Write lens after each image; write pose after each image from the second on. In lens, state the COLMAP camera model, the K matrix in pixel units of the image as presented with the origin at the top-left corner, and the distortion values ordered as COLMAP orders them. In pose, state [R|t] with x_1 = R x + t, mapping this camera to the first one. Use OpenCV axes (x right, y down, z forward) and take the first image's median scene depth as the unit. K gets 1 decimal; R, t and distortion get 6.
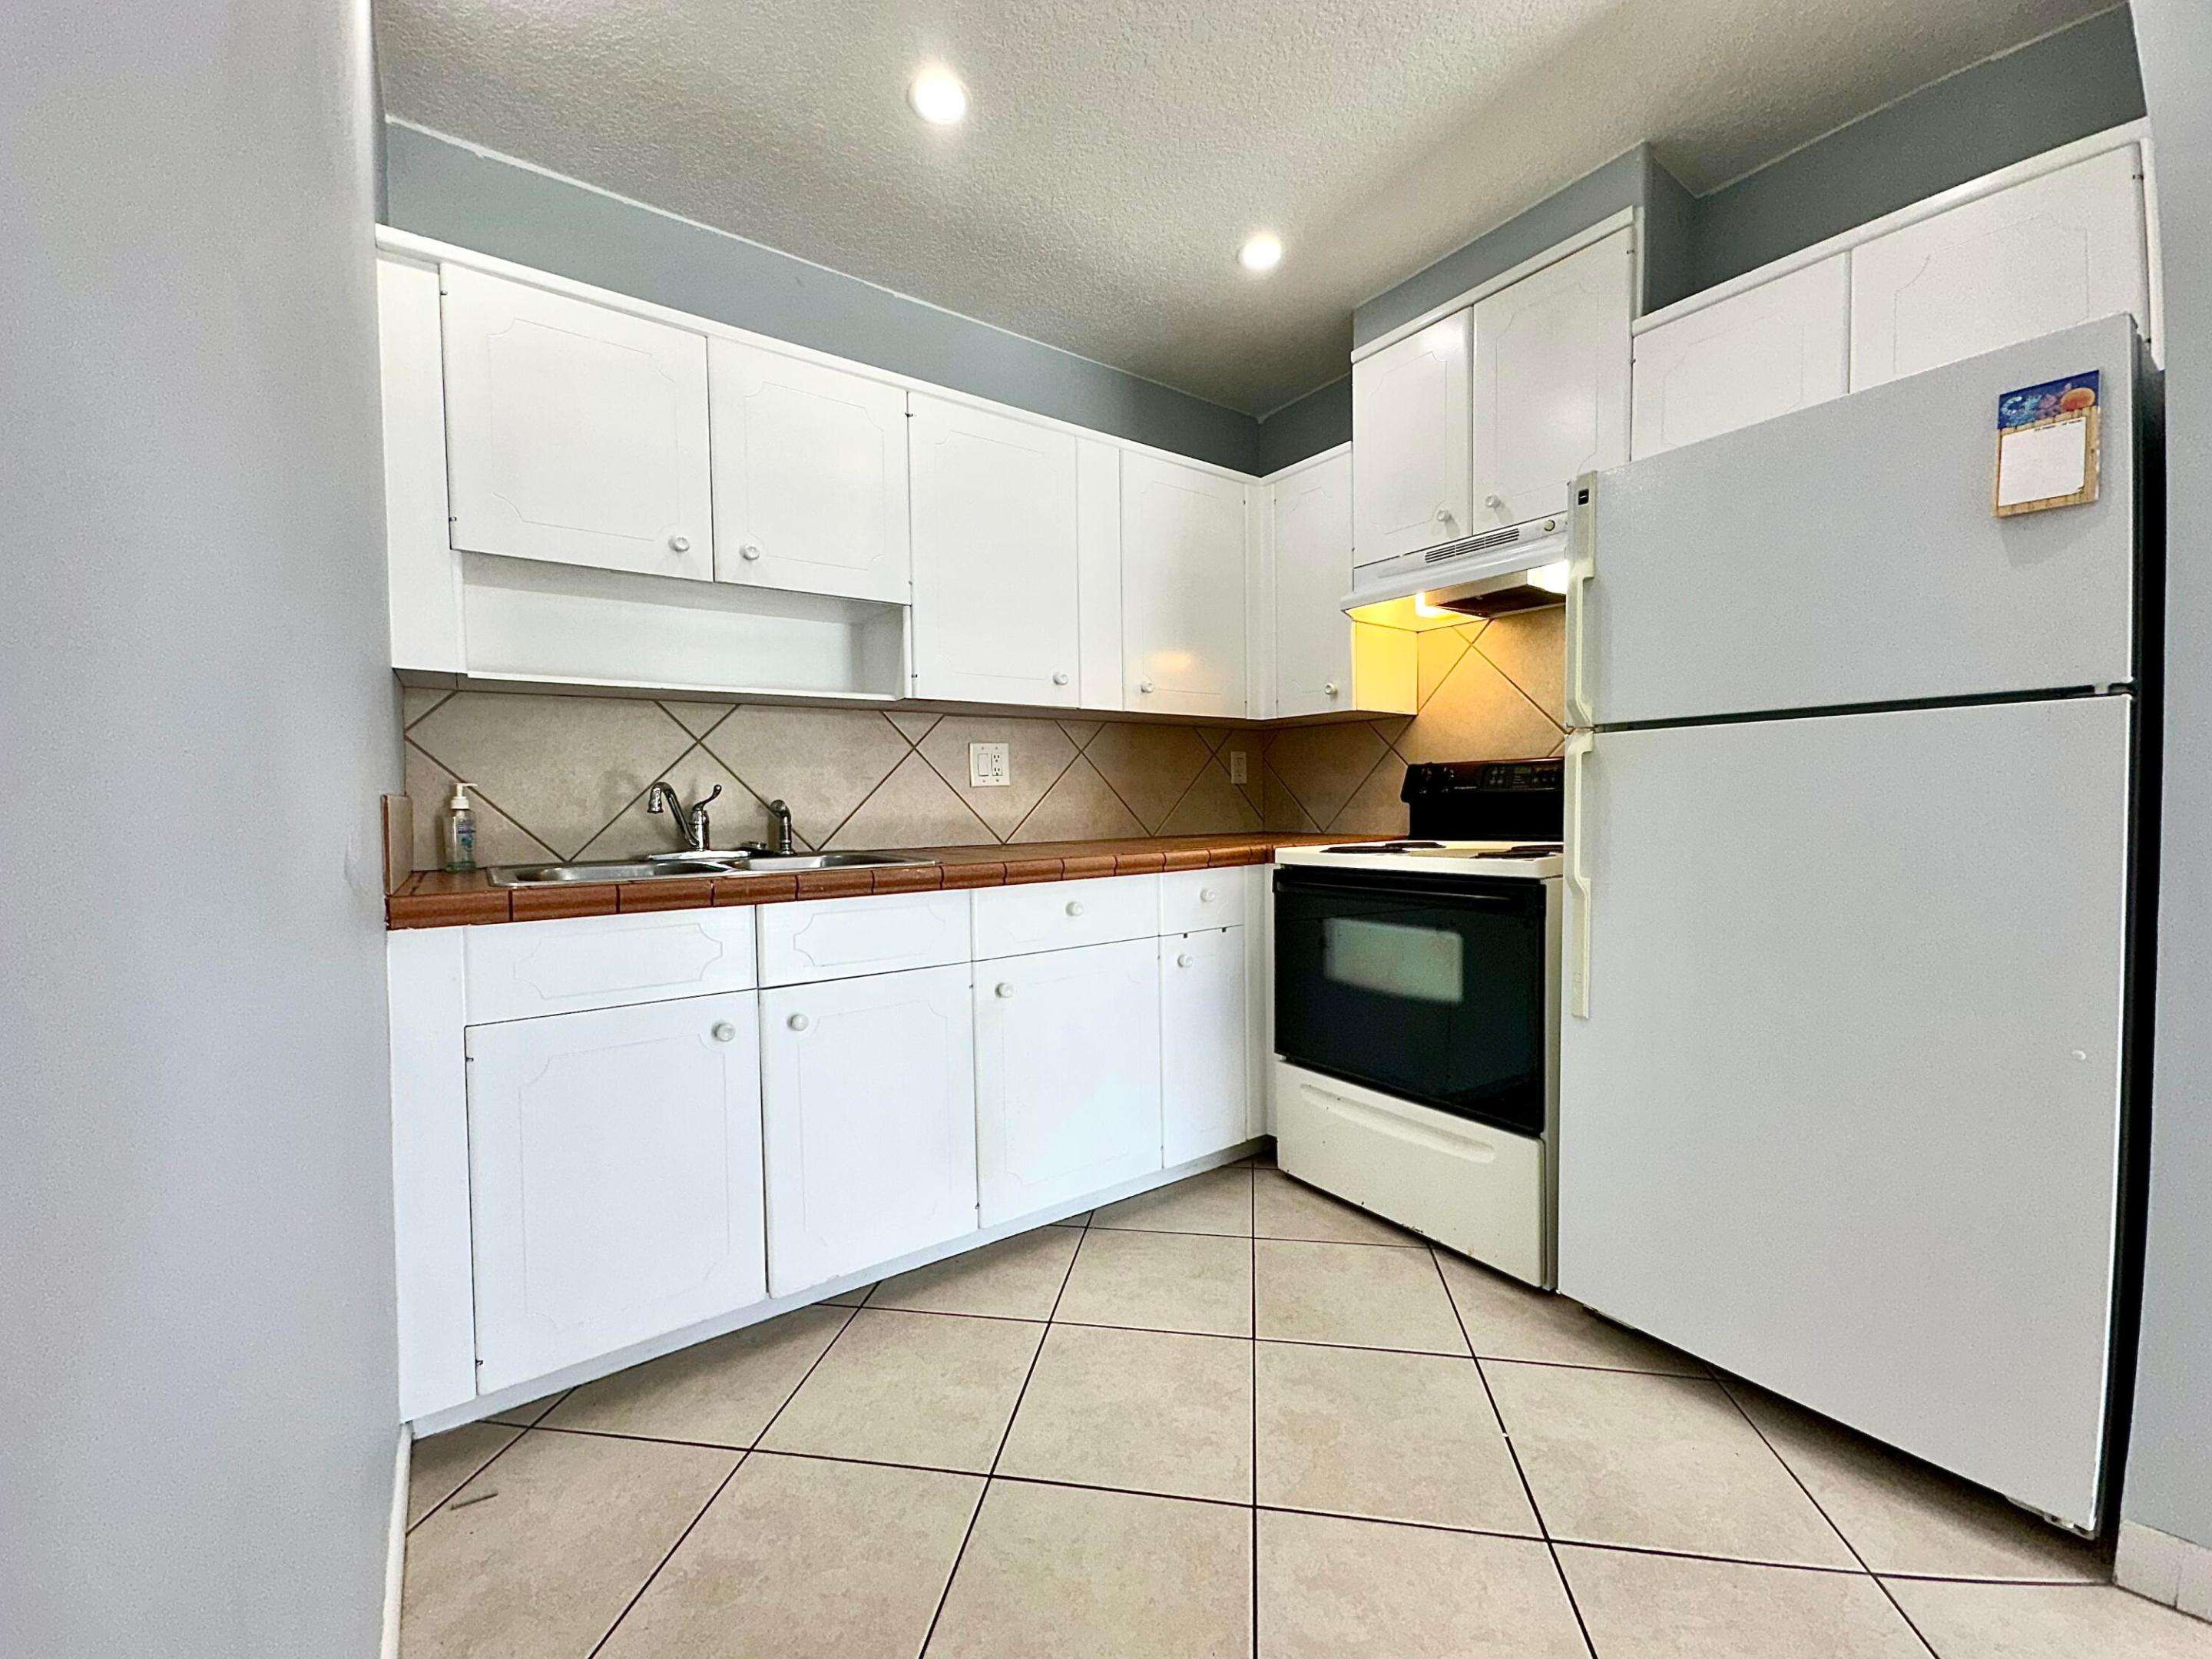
lens RADIAL K [[881.0, 0, 1108.1], [0, 881.0, 836.4], [0, 0, 1]] dist [-0.035726, -0.000013]
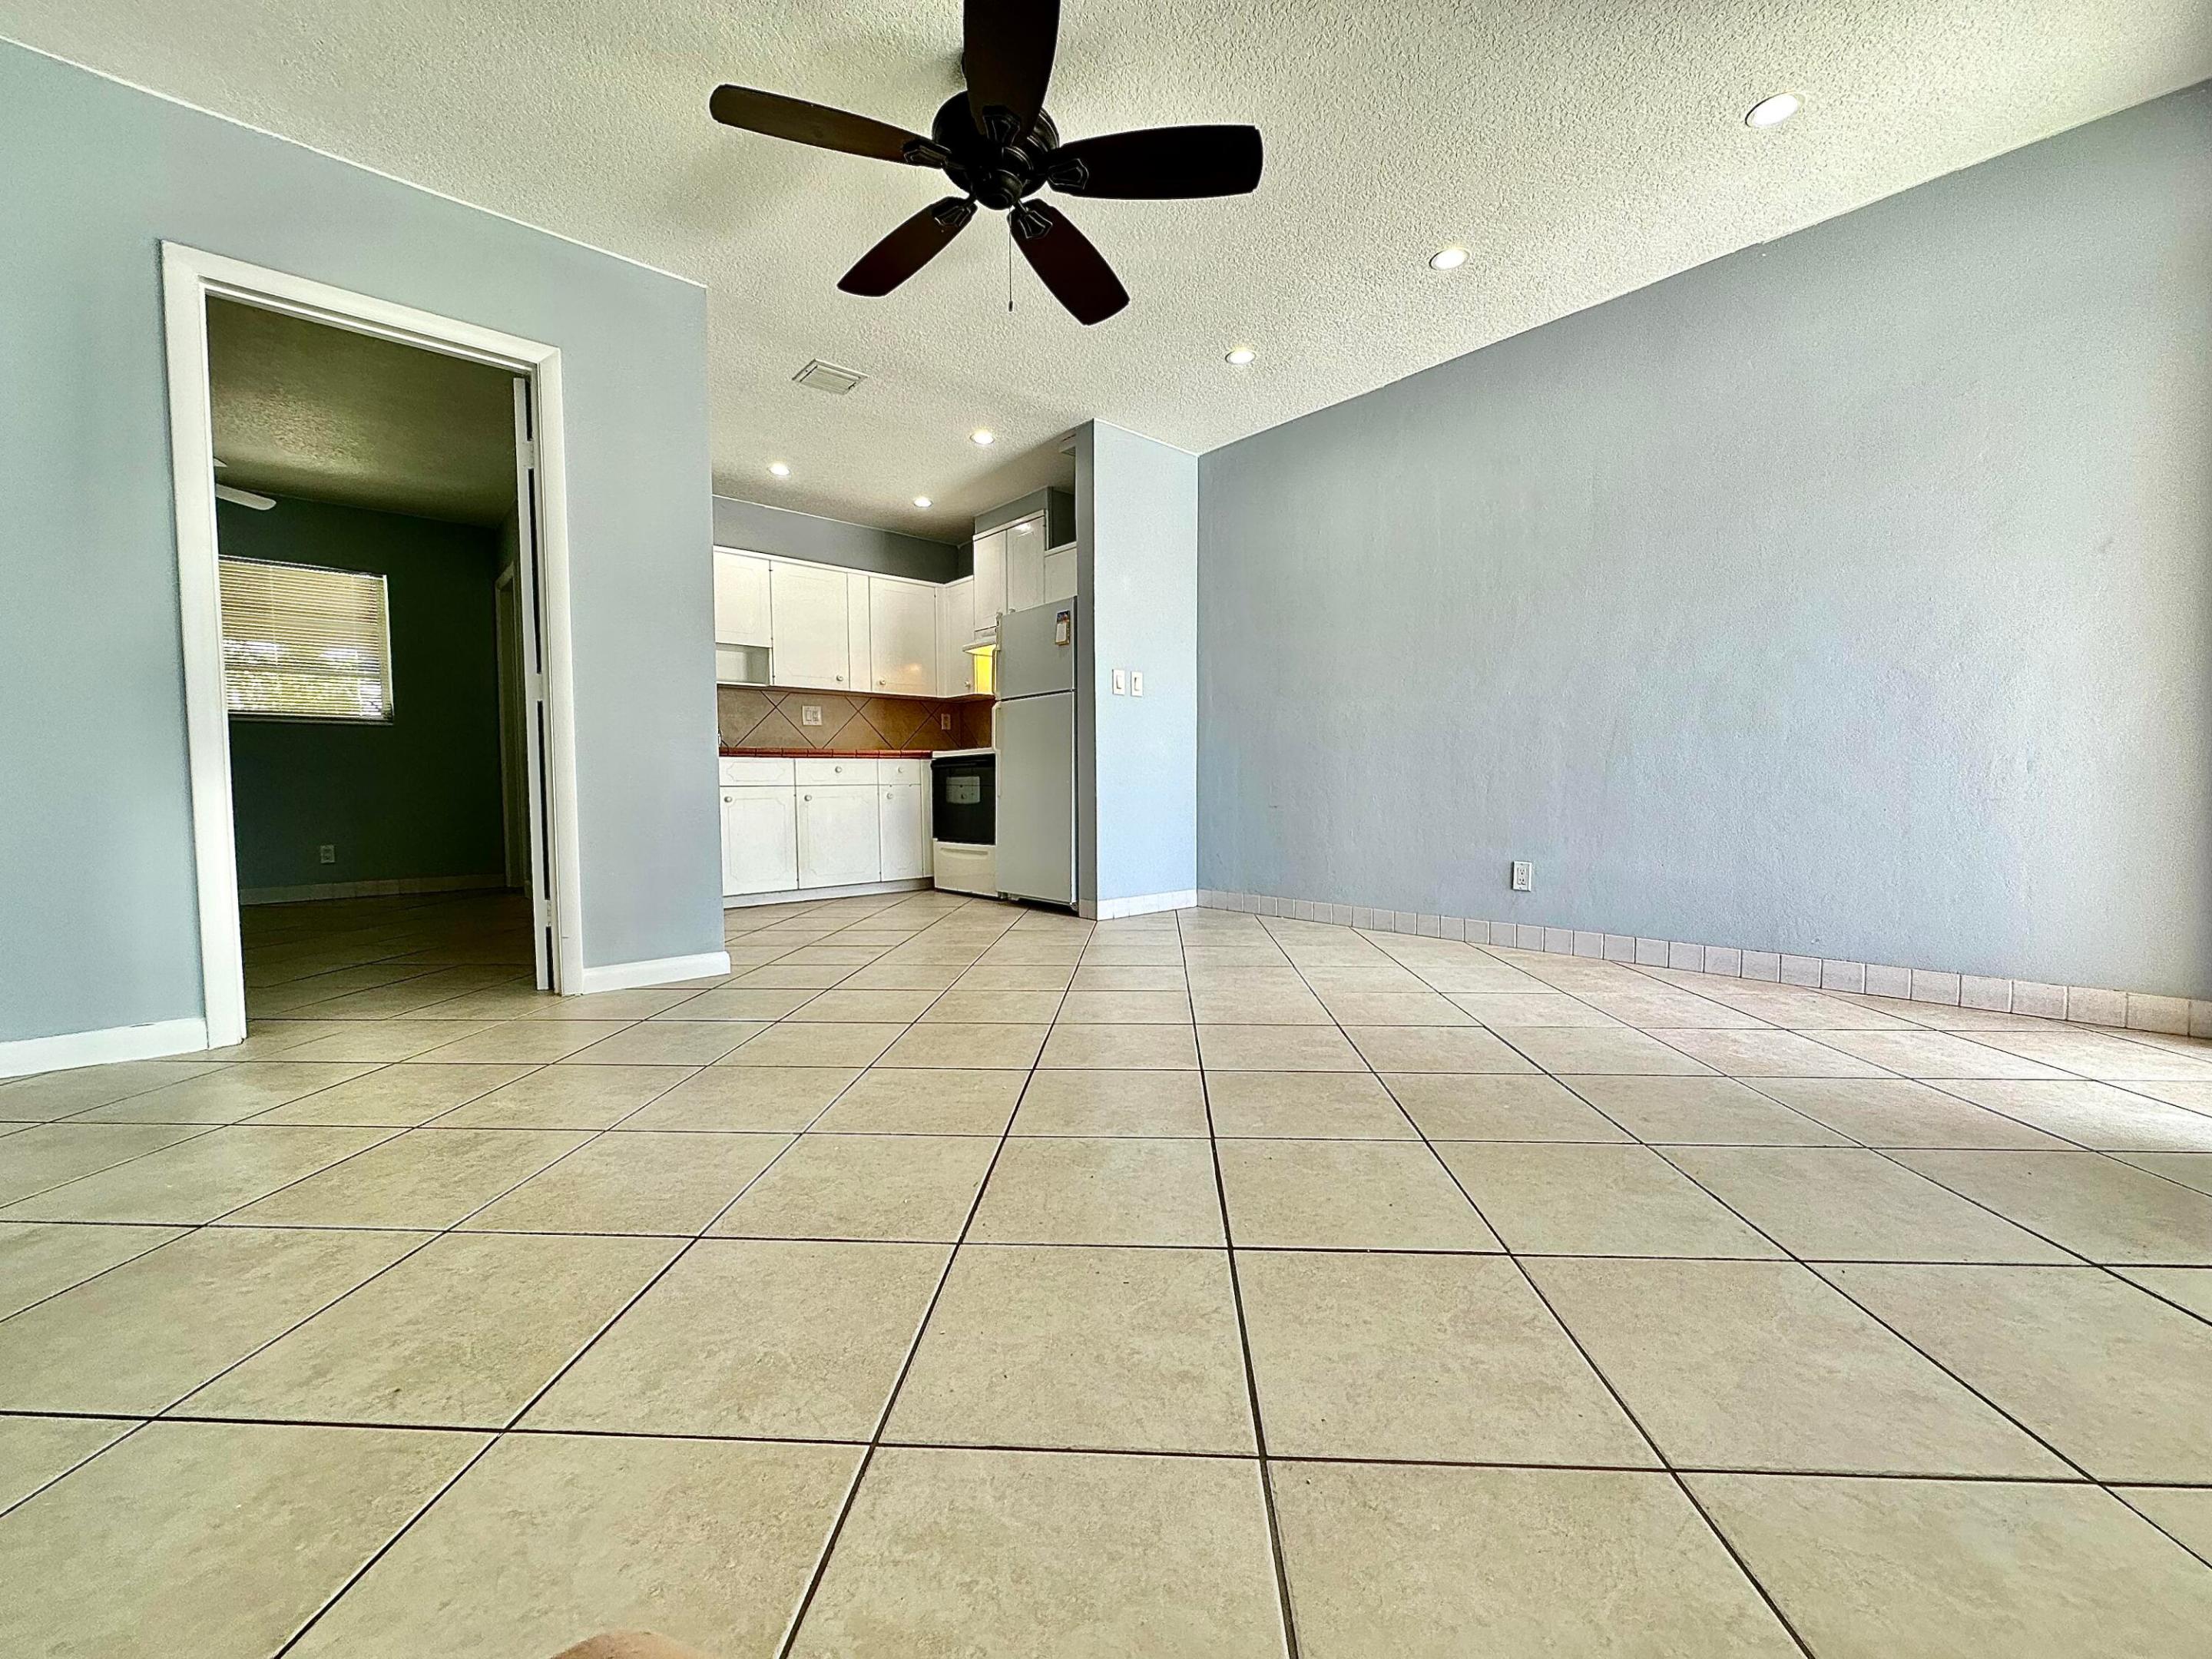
lens RADIAL K [[892.0, 0, 1106.0], [0, 892.0, 829.5], [0, 0, 1]] dist [0.000167, 0.000005]
pose [[0.994060, 0.003937, 0.108764, 0.393204], [-0.005439, 0.999894, 0.013521, 0.187990], [-0.108700, -0.014032, 0.993976, -1.444007]]
